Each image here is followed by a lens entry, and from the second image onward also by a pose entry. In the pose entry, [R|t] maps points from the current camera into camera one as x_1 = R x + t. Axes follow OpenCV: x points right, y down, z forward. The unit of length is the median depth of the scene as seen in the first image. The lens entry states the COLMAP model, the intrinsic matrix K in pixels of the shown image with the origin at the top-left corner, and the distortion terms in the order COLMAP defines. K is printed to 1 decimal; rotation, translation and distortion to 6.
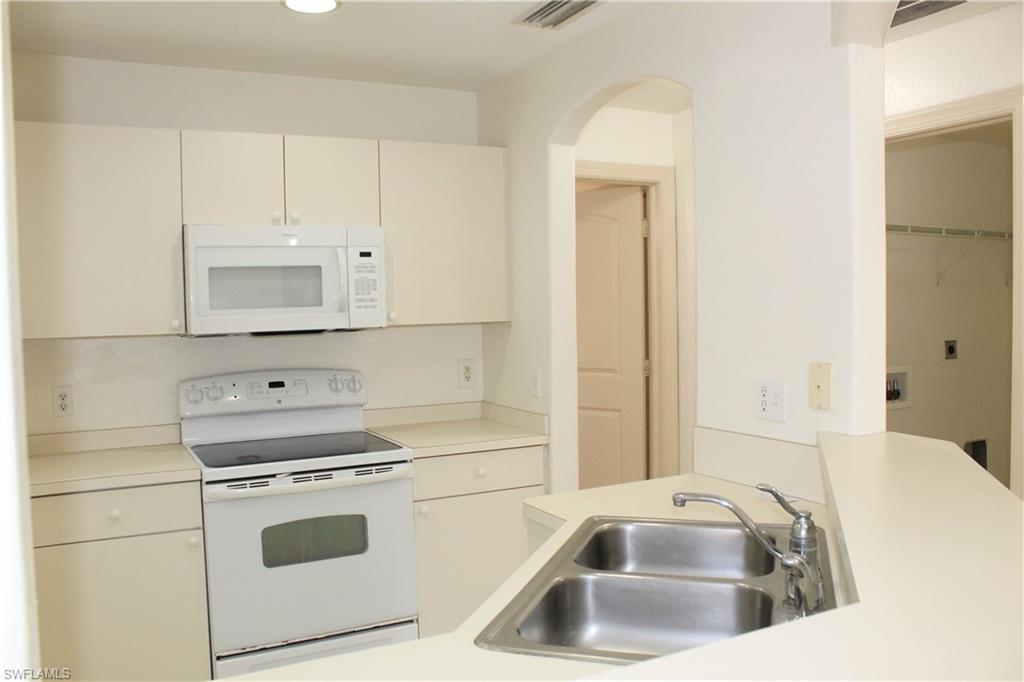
lens RADIAL K [[844.7, 0, 512.0], [0, 844.7, 341.0], [0, 0, 1]] dist [-0.085757, 0.013147]
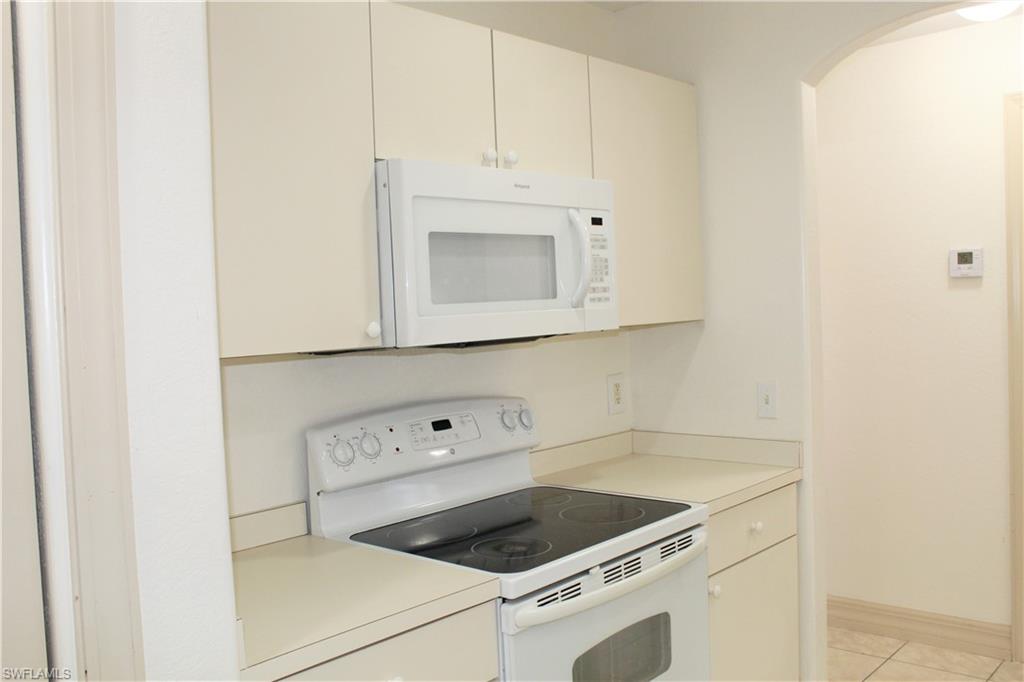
lens RADIAL K [[921.6, 0, 512.0], [0, 921.6, 341.0], [0, 0, 1]] dist [-0.062058, 0.001536]
pose [[0.929045, -0.028419, 0.368874, -0.506449], [0.033976, 0.999386, -0.008577, -0.003756], [-0.368403, 0.020502, 0.929440, 0.345889]]
